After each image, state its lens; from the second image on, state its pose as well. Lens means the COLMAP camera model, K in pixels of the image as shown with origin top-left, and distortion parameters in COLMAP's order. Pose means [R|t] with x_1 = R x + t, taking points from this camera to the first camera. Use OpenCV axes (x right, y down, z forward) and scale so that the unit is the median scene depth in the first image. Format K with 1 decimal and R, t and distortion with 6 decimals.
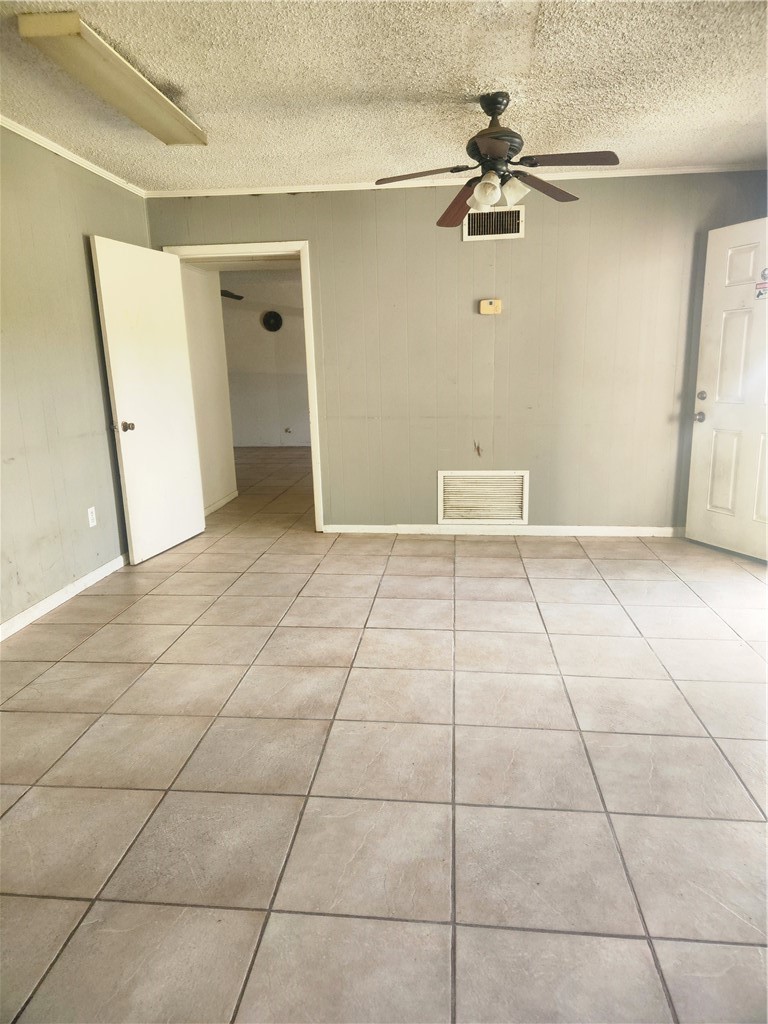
lens RADIAL K [[673.6, 0, 384.0], [0, 673.6, 512.0], [0, 0, 1]] dist [0.003607, 0.000239]
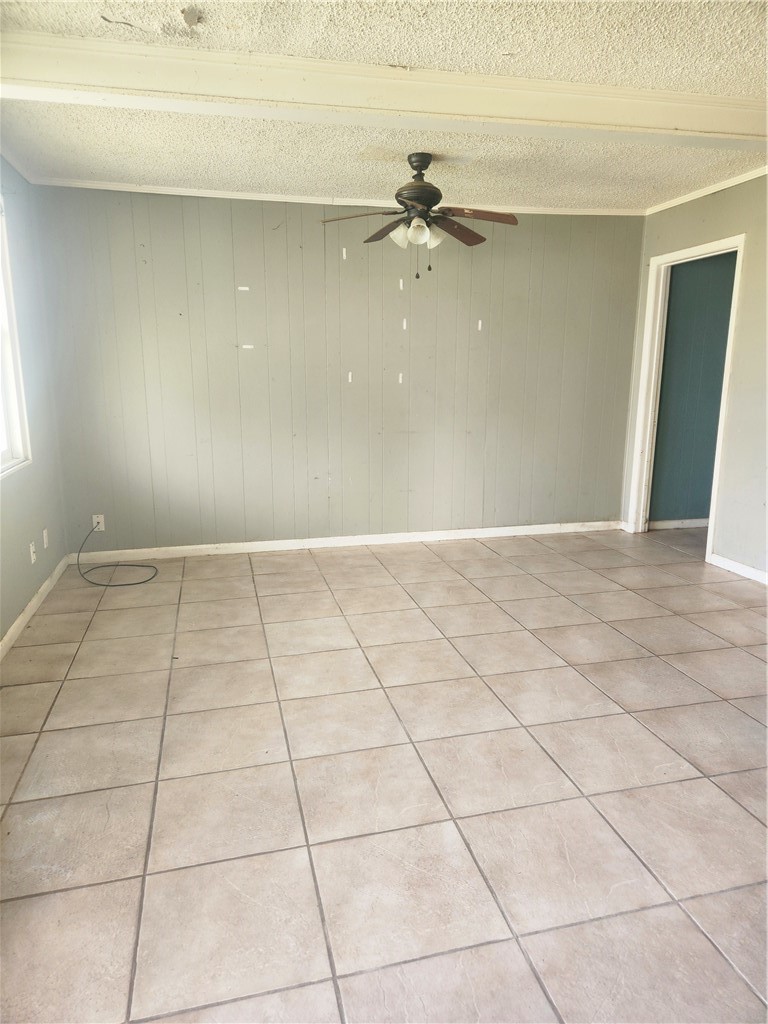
lens RADIAL K [[673.6, 0, 384.0], [0, 673.6, 512.0], [0, 0, 1]] dist [0.003607, 0.000239]
pose [[-0.937814, 0.108738, -0.329668, 0.706031], [-0.041811, 0.907378, 0.418231, -0.447009], [0.344611, 0.406007, -0.846405, 1.766875]]
